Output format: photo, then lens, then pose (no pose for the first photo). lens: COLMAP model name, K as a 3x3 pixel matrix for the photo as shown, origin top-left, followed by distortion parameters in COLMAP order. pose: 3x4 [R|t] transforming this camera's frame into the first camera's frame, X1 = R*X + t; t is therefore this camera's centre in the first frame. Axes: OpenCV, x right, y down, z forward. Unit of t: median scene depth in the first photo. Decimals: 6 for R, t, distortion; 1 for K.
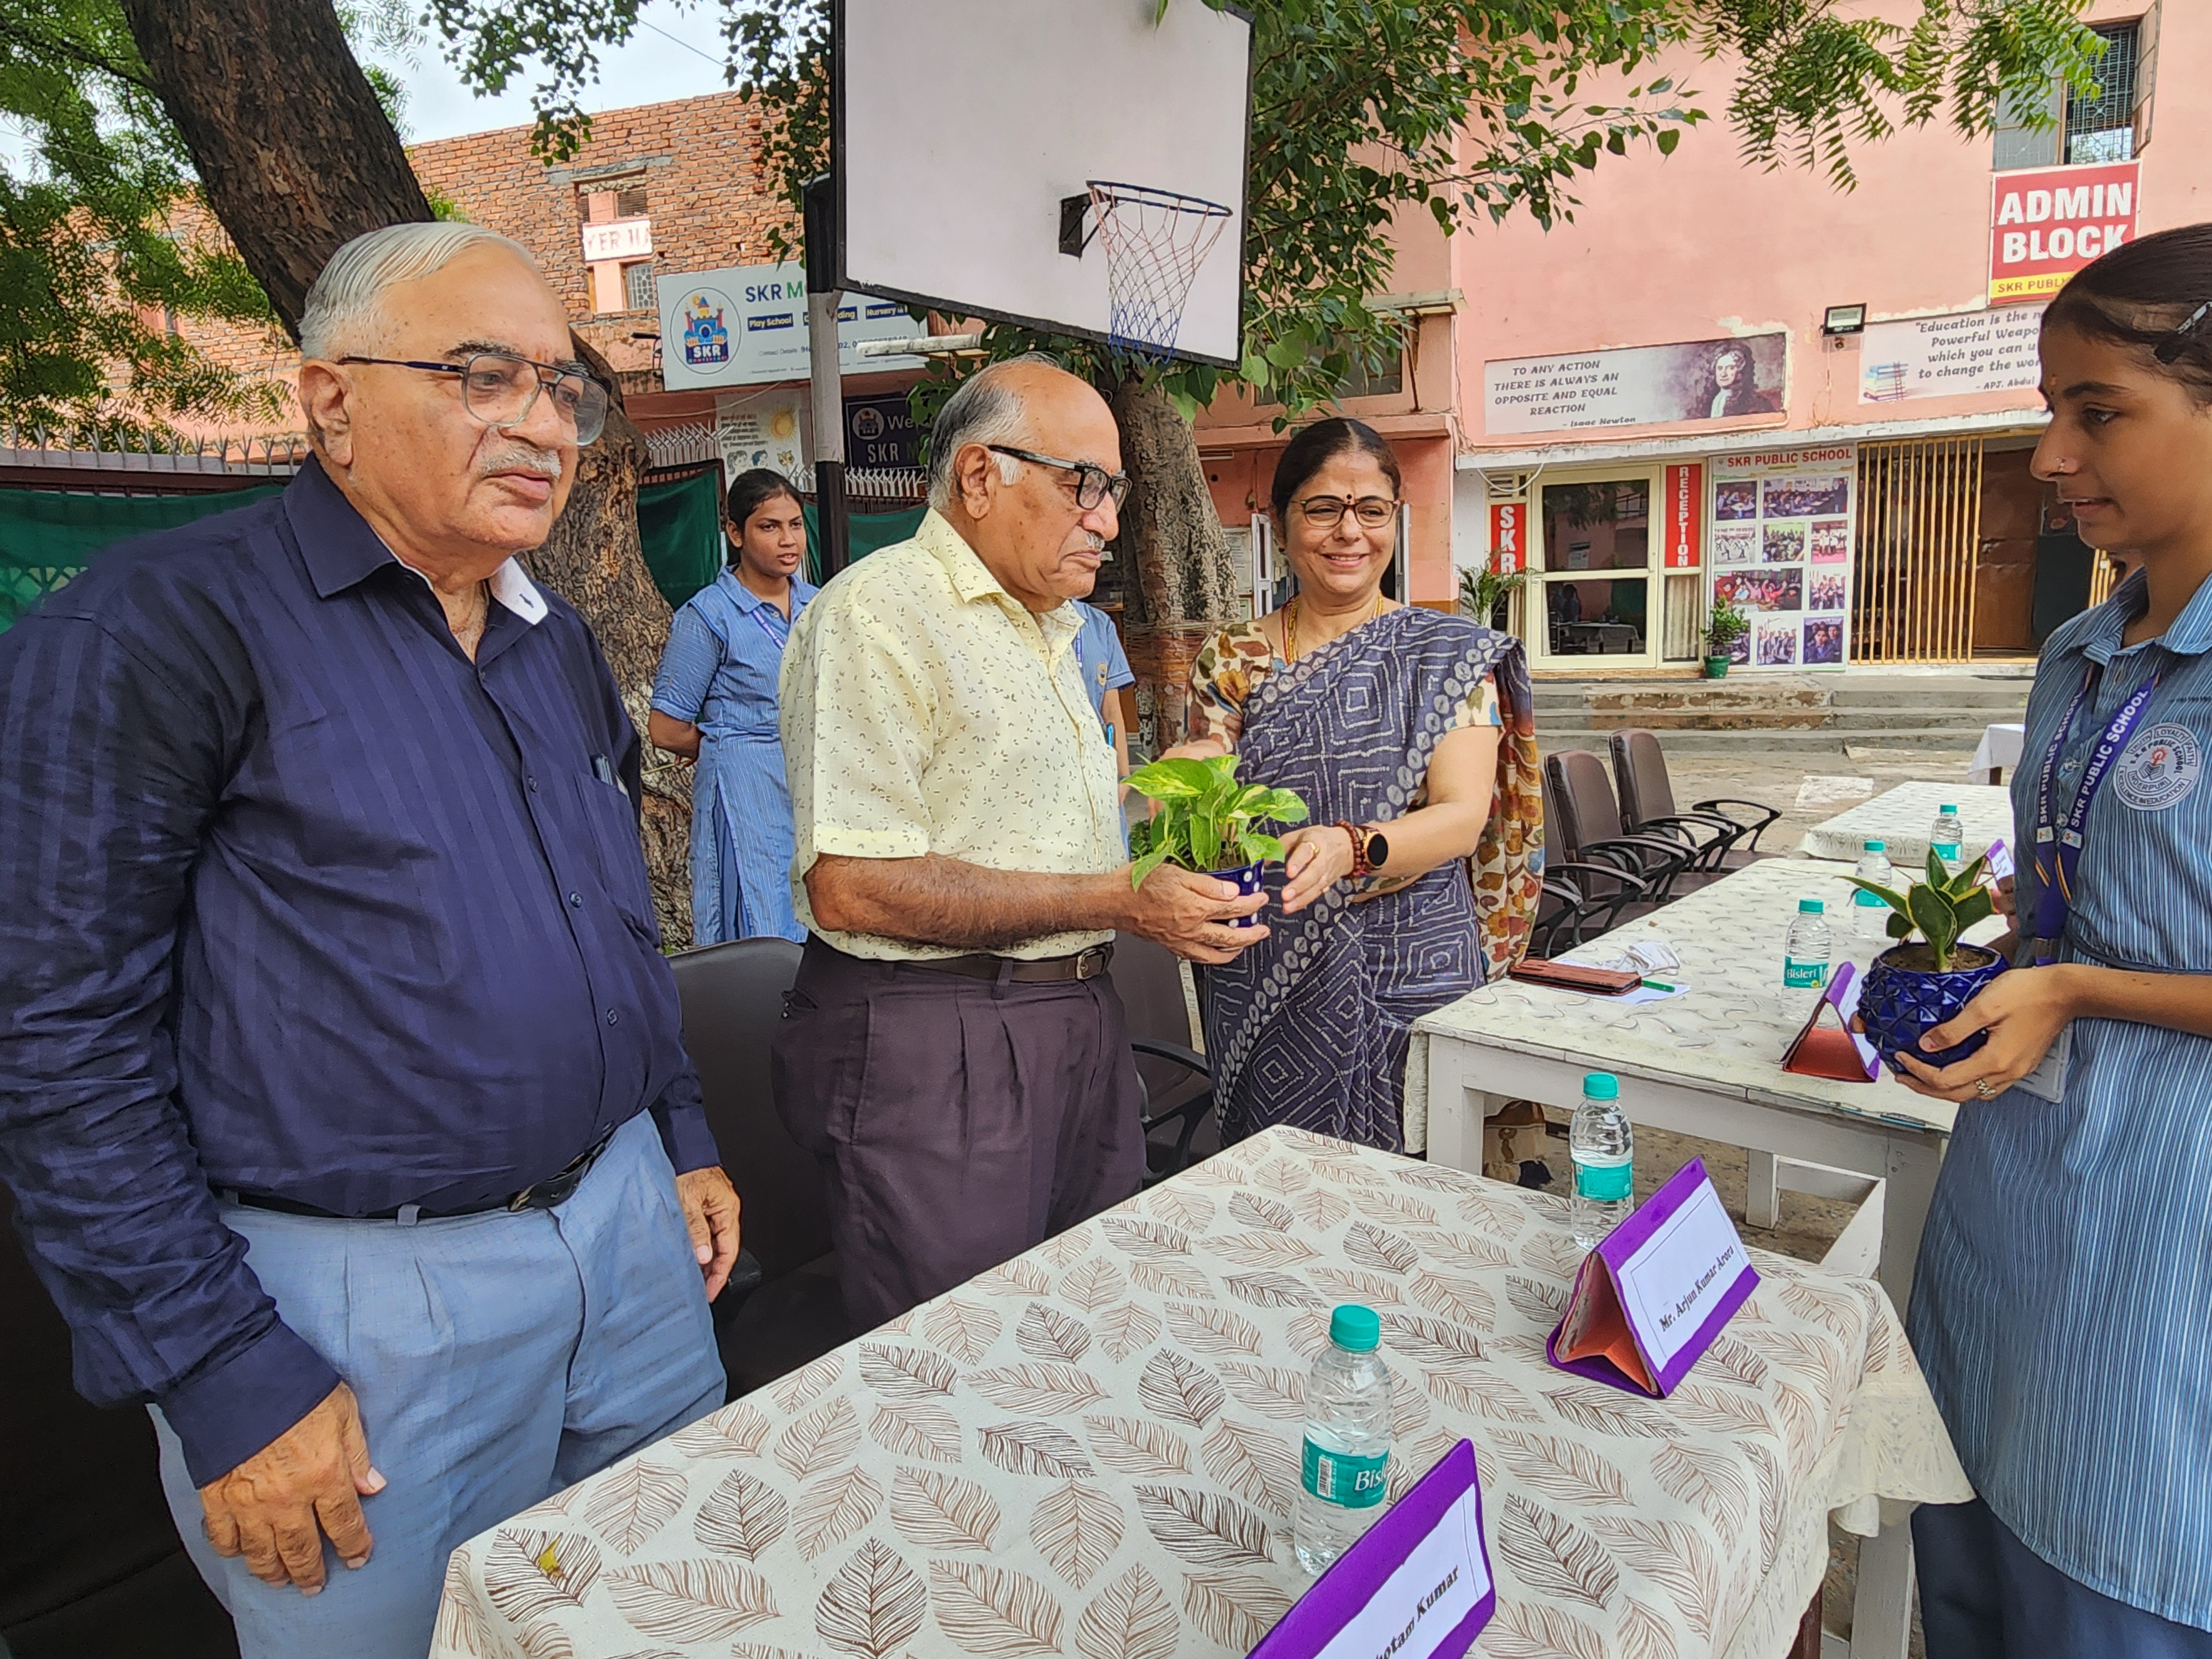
lens RADIAL K [[1399.2, 0, 1095.3], [0, 1399.2, 791.8], [0, 0, 1]] dist [-0.007196, 0.024647]
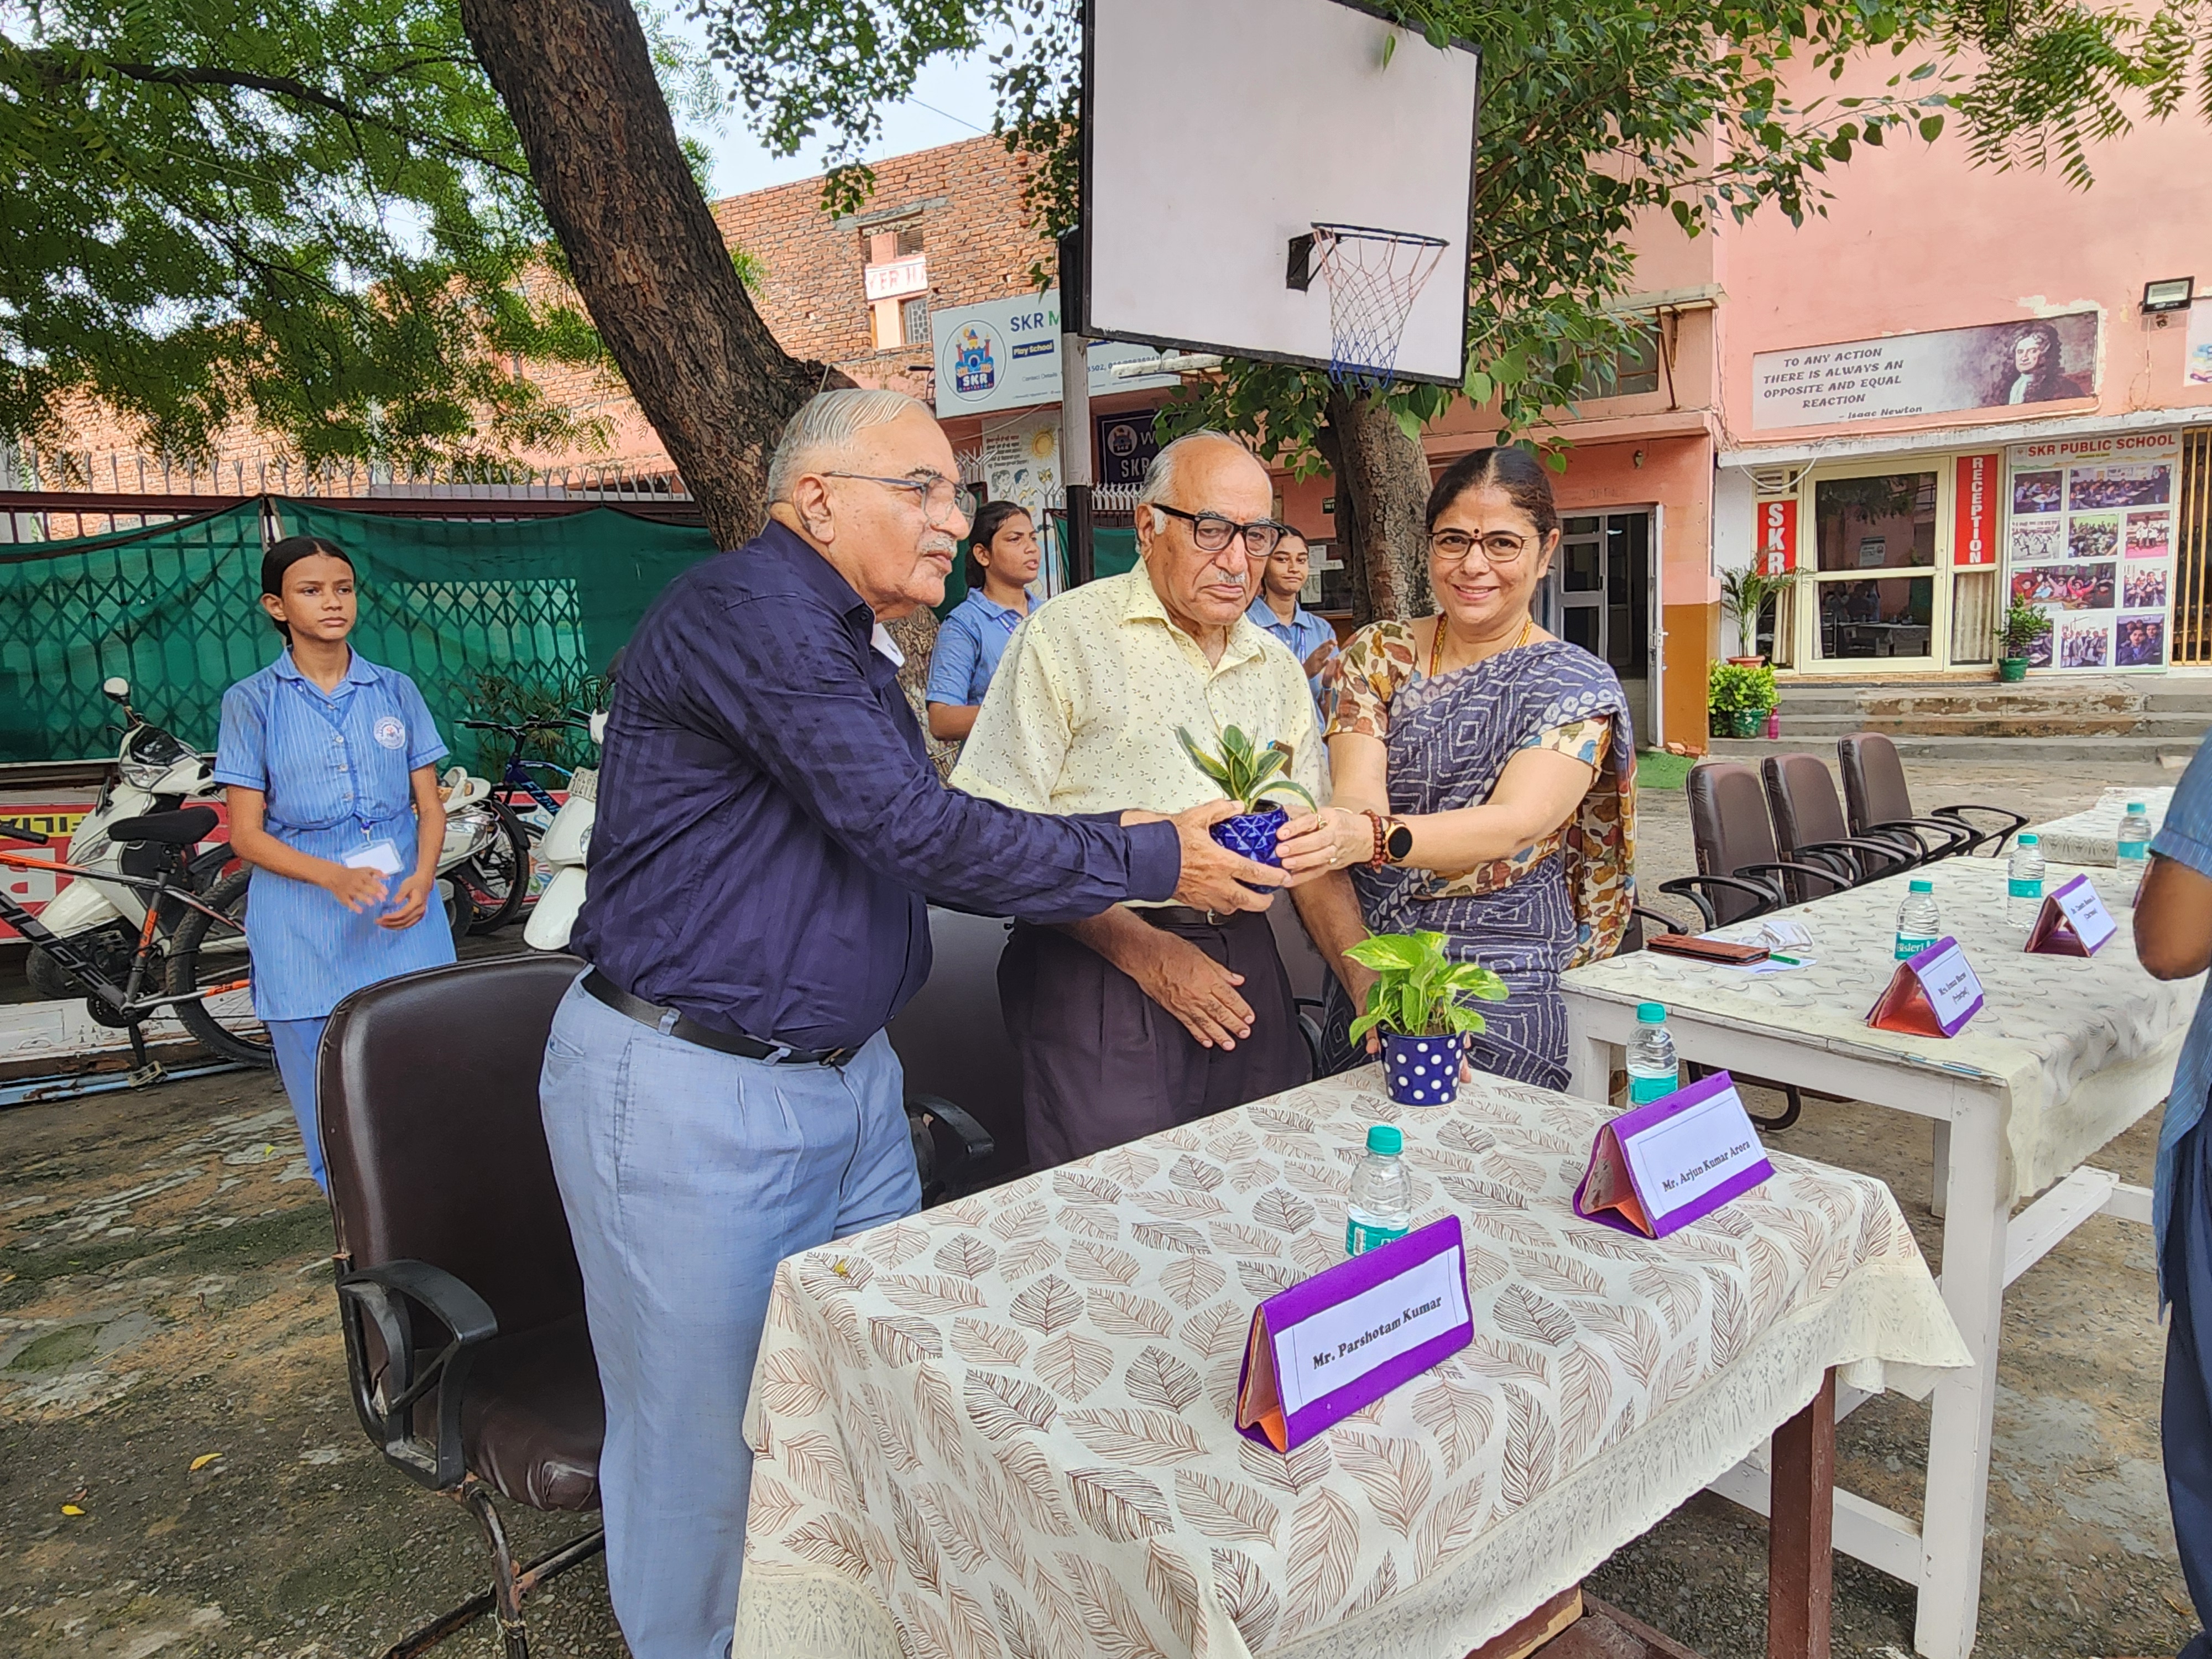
lens RADIAL K [[1395.7, 0, 1106.0], [0, 1395.7, 829.5], [0, 0, 1]] dist [0.015343, 0.002775]
pose [[0.984325, 0.018867, -0.175350, 0.022957], [-0.014731, 0.999582, 0.024862, 0.005688], [0.175746, -0.021889, 0.984192, -0.065951]]
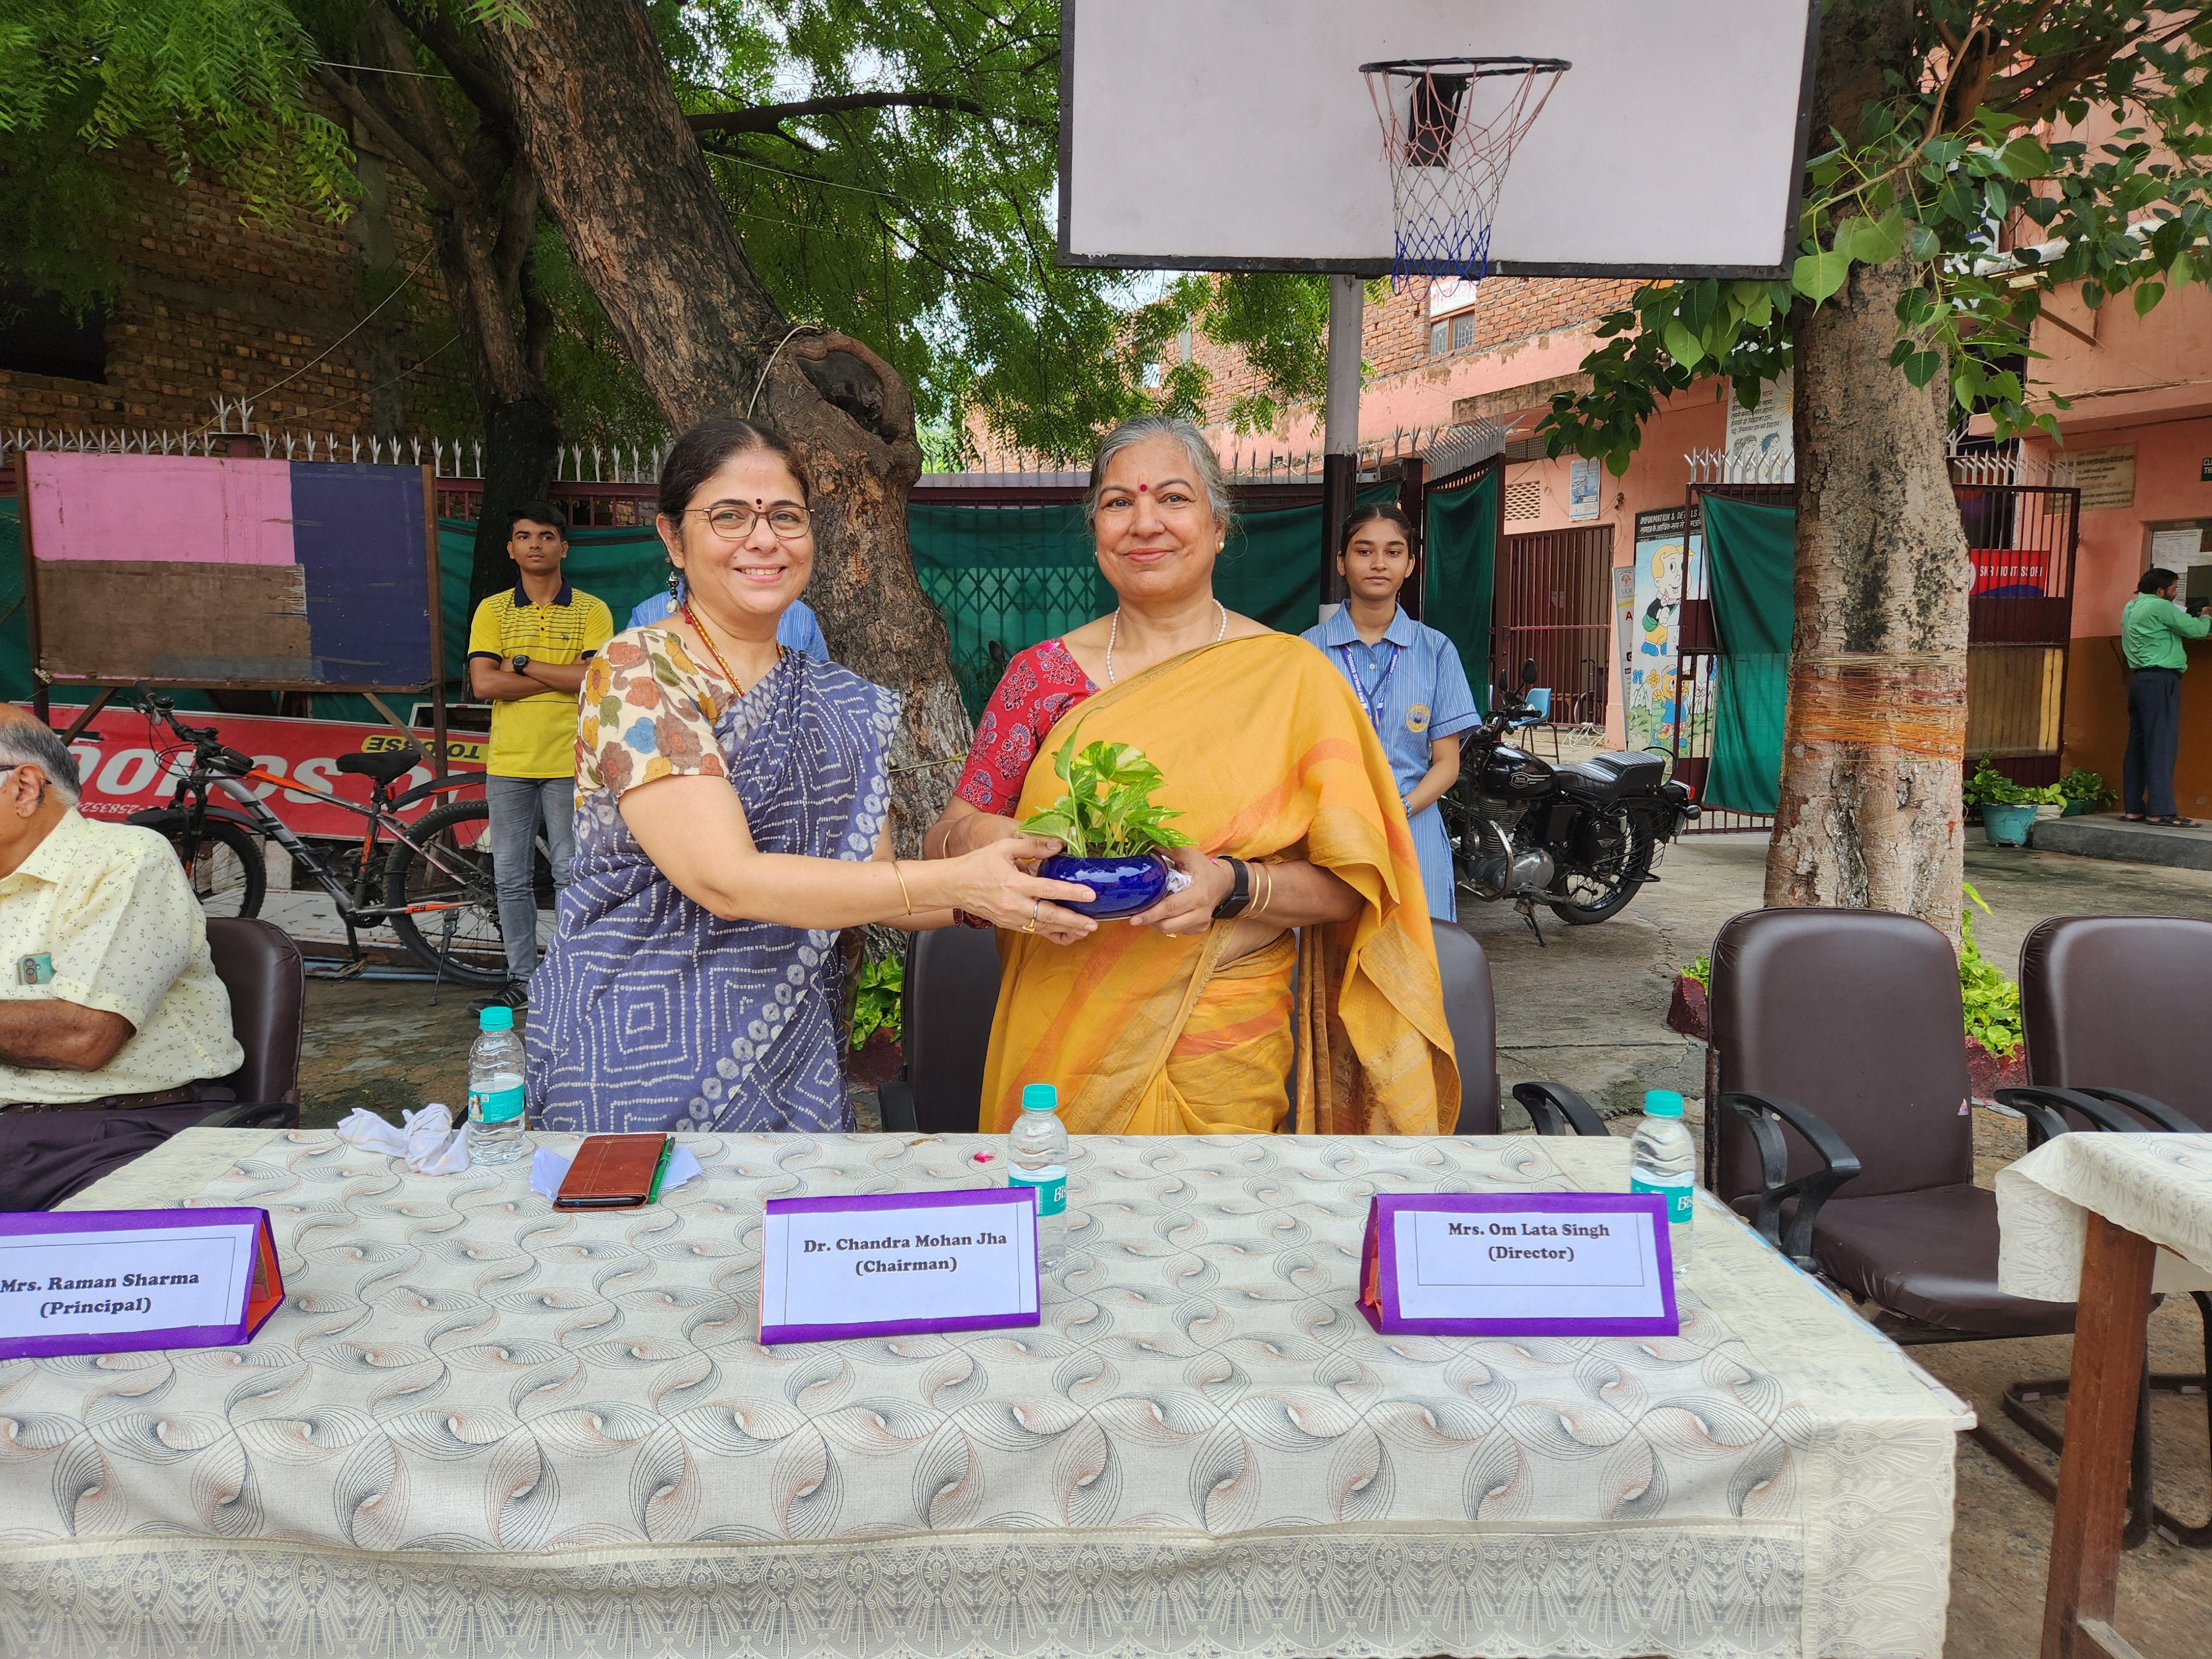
lens RADIAL K [[1505.9, 0, 1106.0], [0, 1505.9, 829.5], [0, 0, 1]] dist [0.113808, -0.074927]
pose [[0.678083, 0.127419, -0.723857, 0.342634], [-0.121870, 0.990717, 0.060230, -0.033946], [0.724812, 0.047376, 0.687316, 0.199312]]
